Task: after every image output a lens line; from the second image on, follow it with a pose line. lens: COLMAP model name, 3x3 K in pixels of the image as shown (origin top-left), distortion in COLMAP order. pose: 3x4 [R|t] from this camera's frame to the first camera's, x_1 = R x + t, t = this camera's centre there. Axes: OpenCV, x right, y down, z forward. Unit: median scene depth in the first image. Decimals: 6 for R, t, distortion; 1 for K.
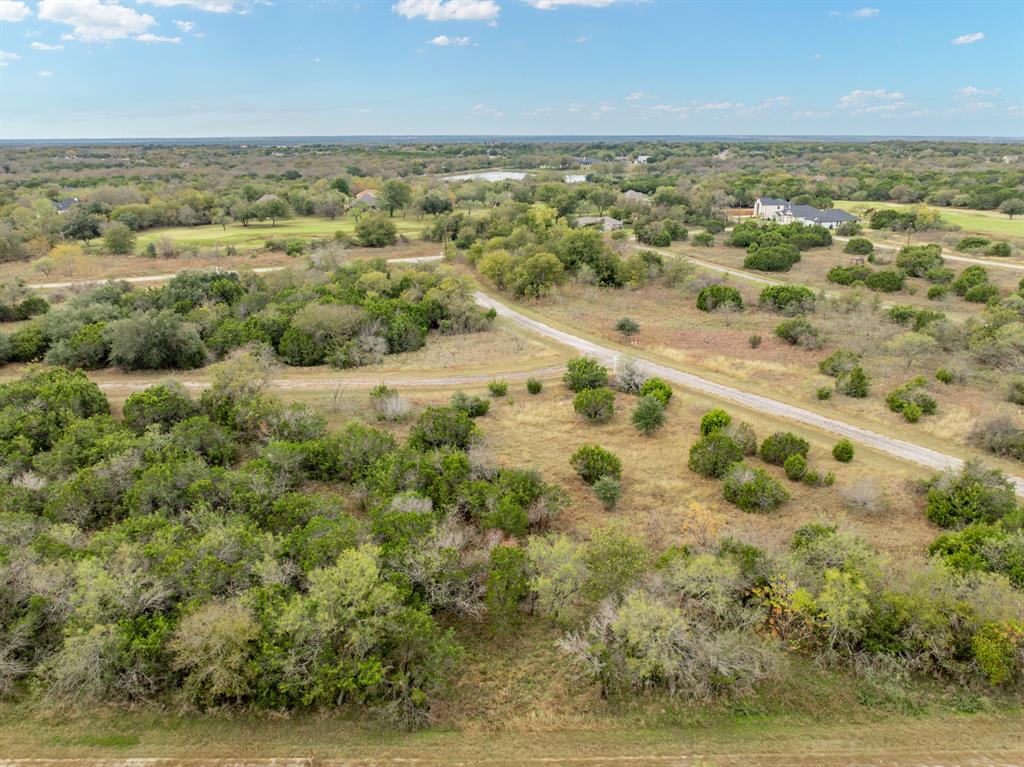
lens RADIAL K [[728.1, 0, 516.0], [0, 728.1, 377.6], [0, 0, 1]] dist [-0.026900, 0.012323]
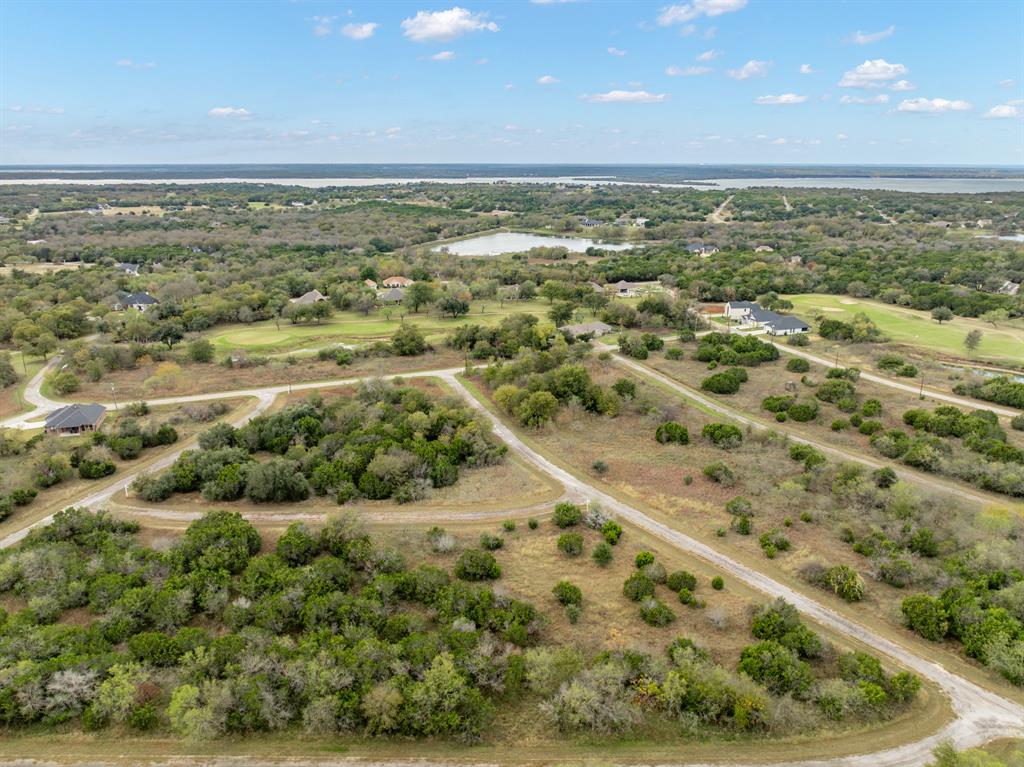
lens RADIAL K [[728.1, 0, 516.0], [0, 728.1, 377.6], [0, 0, 1]] dist [-0.026900, 0.012323]
pose [[0.999940, 0.006855, -0.008513, 0.000287], [-0.007149, 0.999361, -0.035019, -0.267370], [0.008268, 0.035078, 0.999350, -0.594922]]
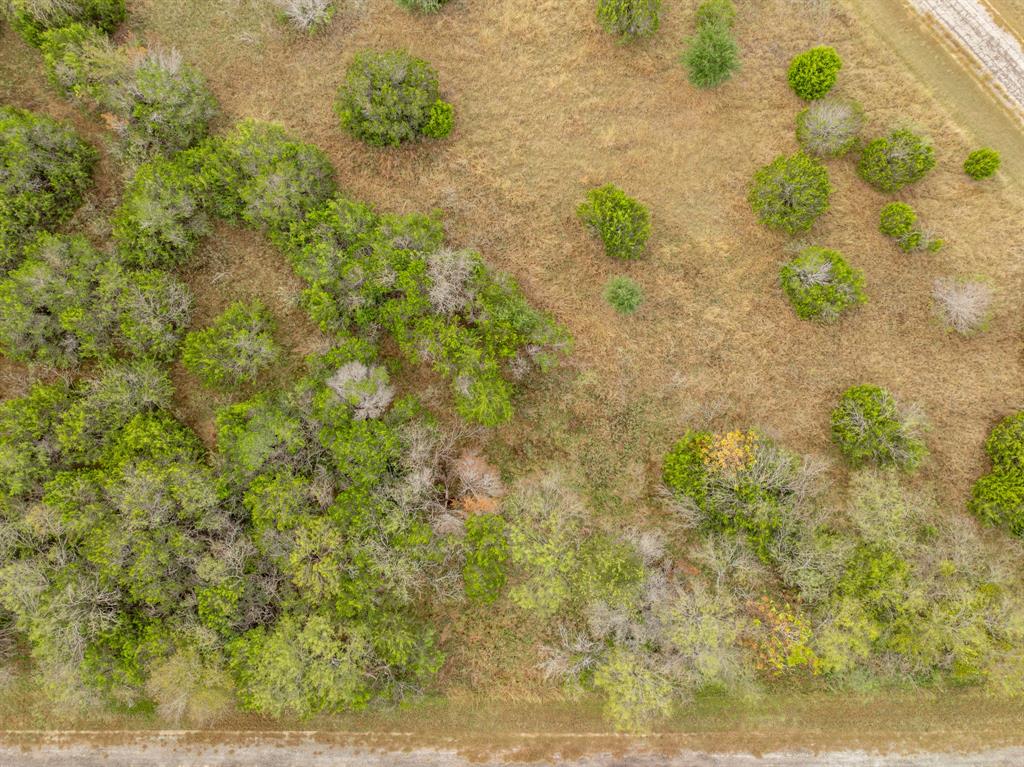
lens RADIAL K [[728.1, 0, 516.0], [0, 728.1, 377.6], [0, 0, 1]] dist [-0.026900, 0.012323]
pose [[0.999998, 0.001845, 0.000688, 0.012669], [-0.001486, 0.477882, 0.878423, -0.345496], [0.001292, -0.878422, 0.477883, 0.435612]]
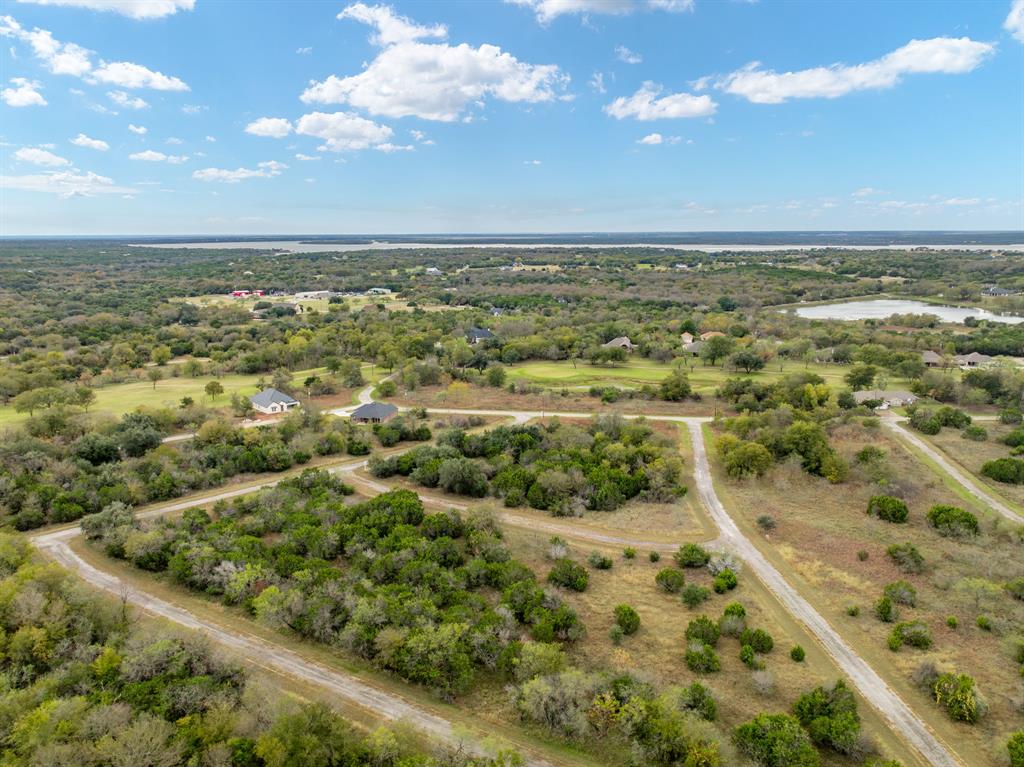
lens RADIAL K [[736.6, 0, 515.2], [0, 736.6, 357.2], [0, 0, 1]] dist [-0.022841, 0.004545]
pose [[0.850951, 0.085267, -0.518277, 0.593384], [-0.162398, 0.981098, -0.105229, -0.206679], [0.499508, 0.173712, 0.848714, -0.561298]]
